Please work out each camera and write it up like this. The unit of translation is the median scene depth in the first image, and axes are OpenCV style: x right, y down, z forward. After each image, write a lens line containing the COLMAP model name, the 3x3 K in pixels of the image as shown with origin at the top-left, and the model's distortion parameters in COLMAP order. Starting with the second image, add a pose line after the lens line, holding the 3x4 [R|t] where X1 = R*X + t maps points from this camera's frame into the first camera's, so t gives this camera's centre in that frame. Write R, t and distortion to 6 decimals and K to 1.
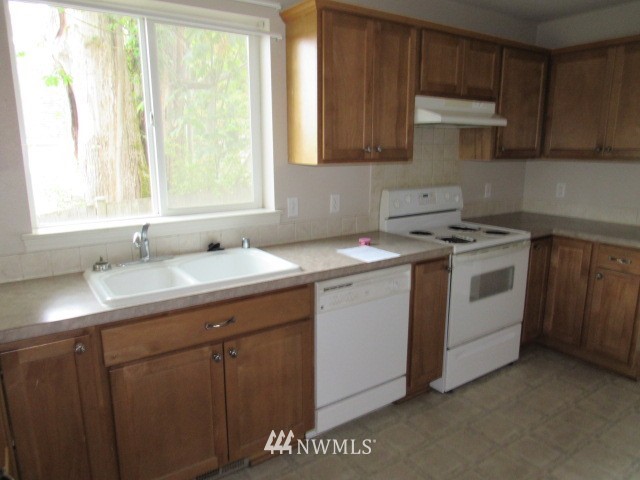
lens RADIAL K [[453.1, 0, 320.9], [0, 453.1, 242.1], [0, 0, 1]] dist [-0.022844, 0.001976]
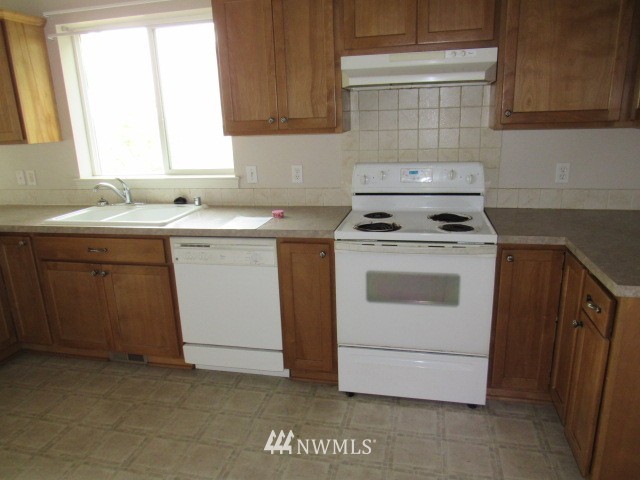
lens RADIAL K [[453.1, 0, 320.8], [0, 453.1, 240.2], [0, 0, 1]] dist [-0.022844, 0.001976]
pose [[0.680126, 0.169437, -0.713246, 0.882259], [-0.115566, 0.985539, 0.123922, -0.076458], [0.723929, -0.001856, 0.689872, 0.365216]]
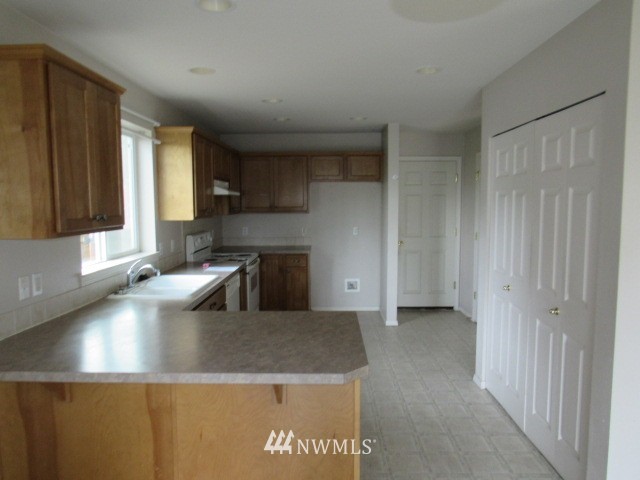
lens RADIAL K [[453.1, 0, 319.9], [0, 453.1, 239.8], [0, 0, 1]] dist [-0.022844, 0.001976]
pose [[0.573863, -0.073087, 0.815683, -1.001168], [0.176819, 0.983575, -0.036269, 0.041634], [-0.799635, 0.165042, 0.577361, -0.299992]]
